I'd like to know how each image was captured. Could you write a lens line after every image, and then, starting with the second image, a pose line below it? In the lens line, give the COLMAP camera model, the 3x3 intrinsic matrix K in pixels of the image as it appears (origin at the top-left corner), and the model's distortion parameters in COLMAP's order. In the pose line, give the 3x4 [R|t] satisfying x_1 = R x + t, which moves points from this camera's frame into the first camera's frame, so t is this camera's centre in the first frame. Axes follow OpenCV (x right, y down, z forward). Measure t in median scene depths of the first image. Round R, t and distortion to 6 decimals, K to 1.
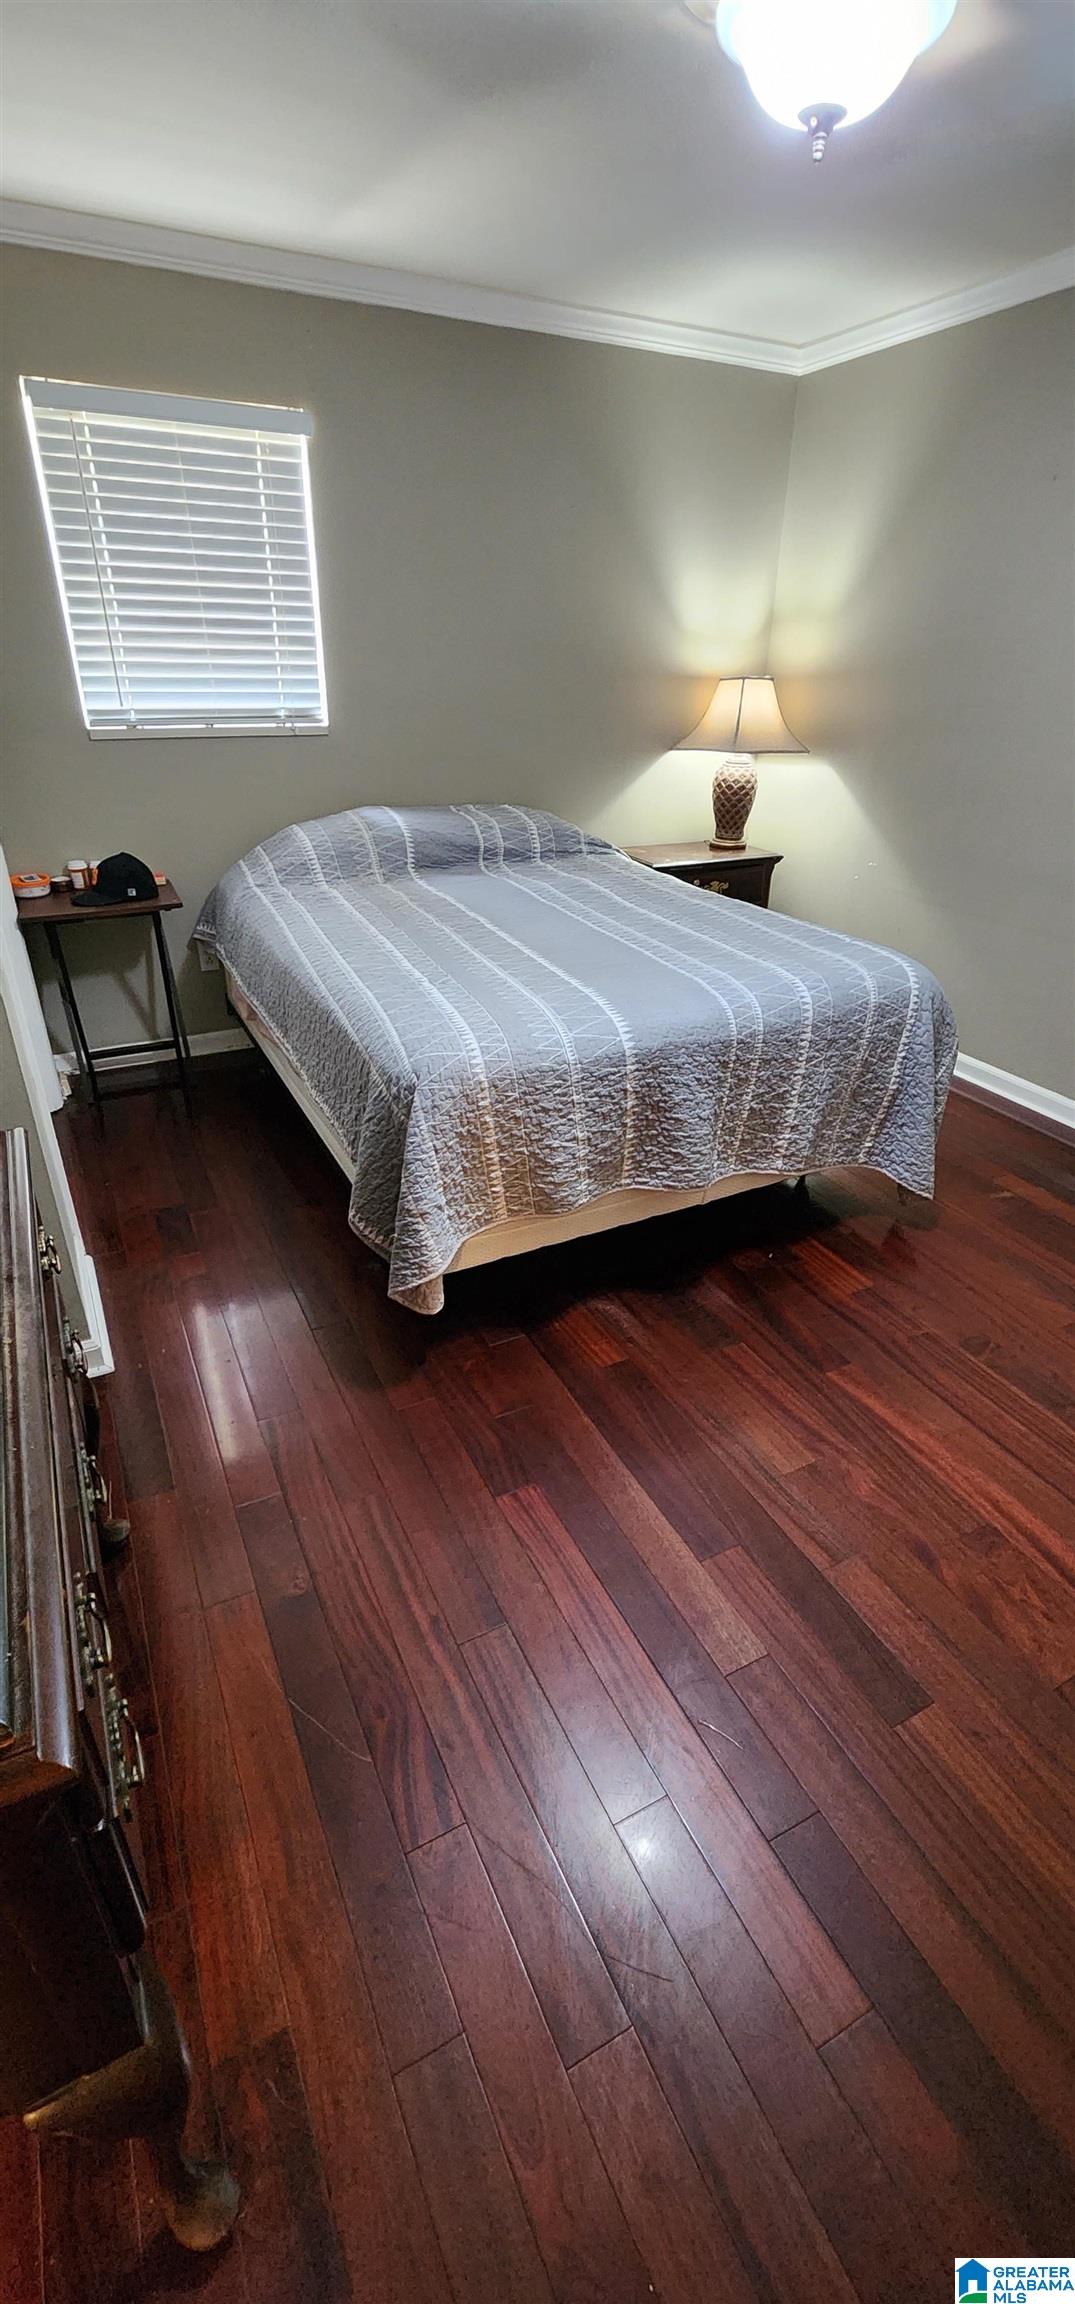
lens RADIAL K [[947.5, 0, 536.9], [0, 947.5, 1164.1], [0, 0, 1]] dist [0.001353, -0.001380]
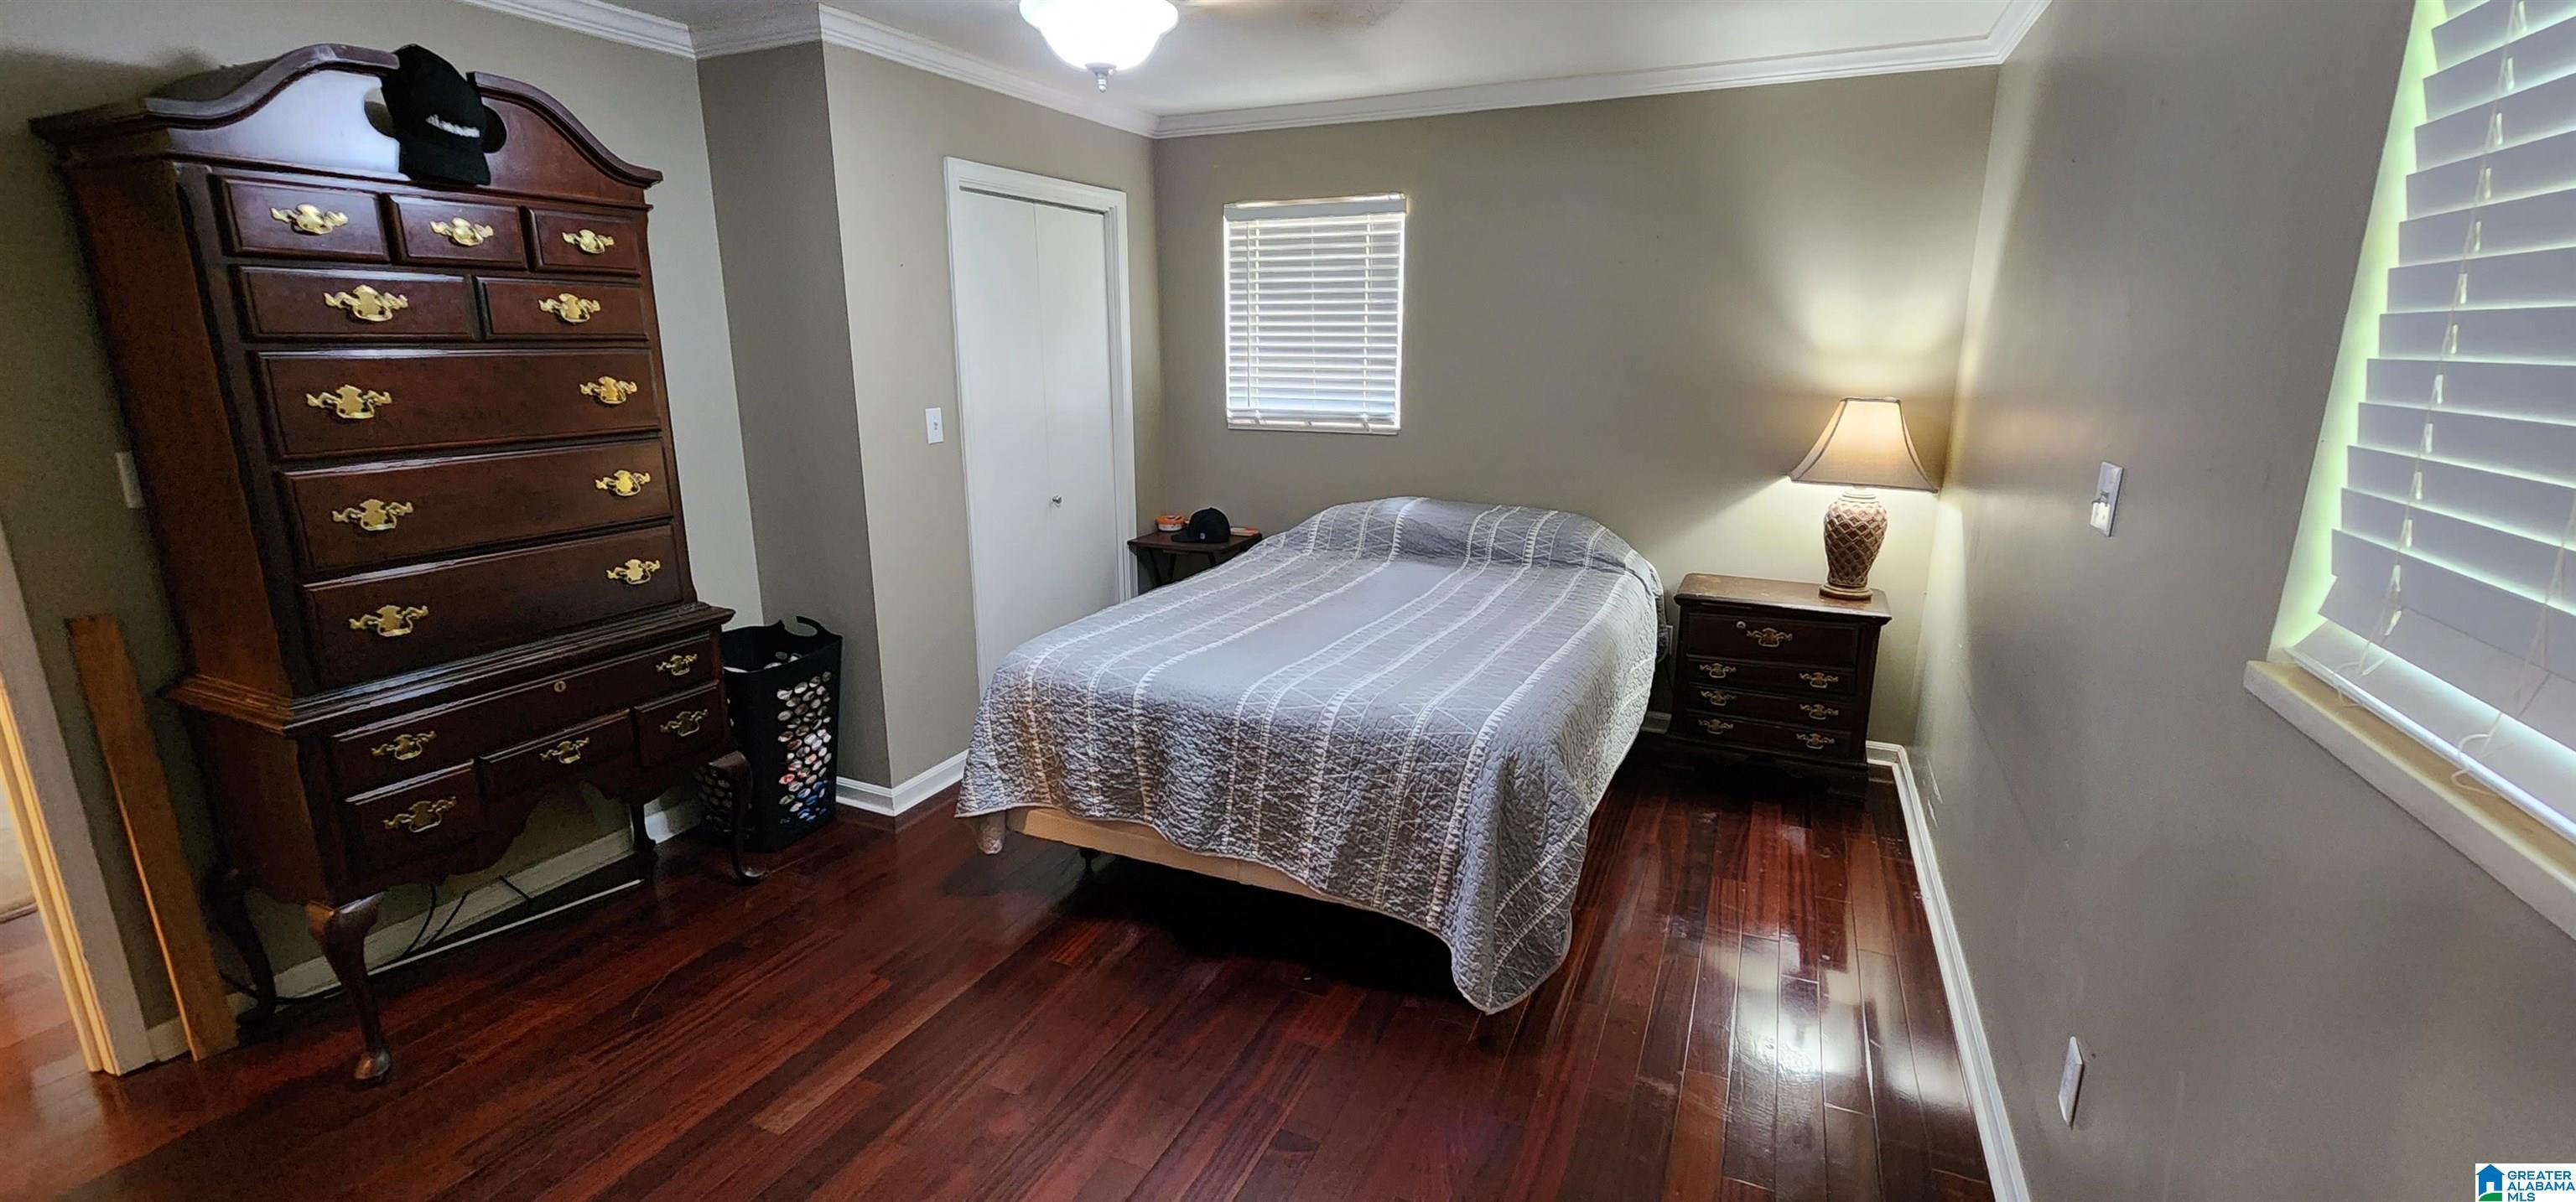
lens RADIAL K [[1059.2, 0, 1297.7], [0, 1059.2, 595.4], [0, 0, 1]] dist [0.001353, -0.001380]
pose [[0.628033, 0.171209, -0.759120, 0.958493], [-0.363208, 0.927217, -0.091367, -0.151293], [0.688226, 0.333099, 0.644507, 0.208677]]
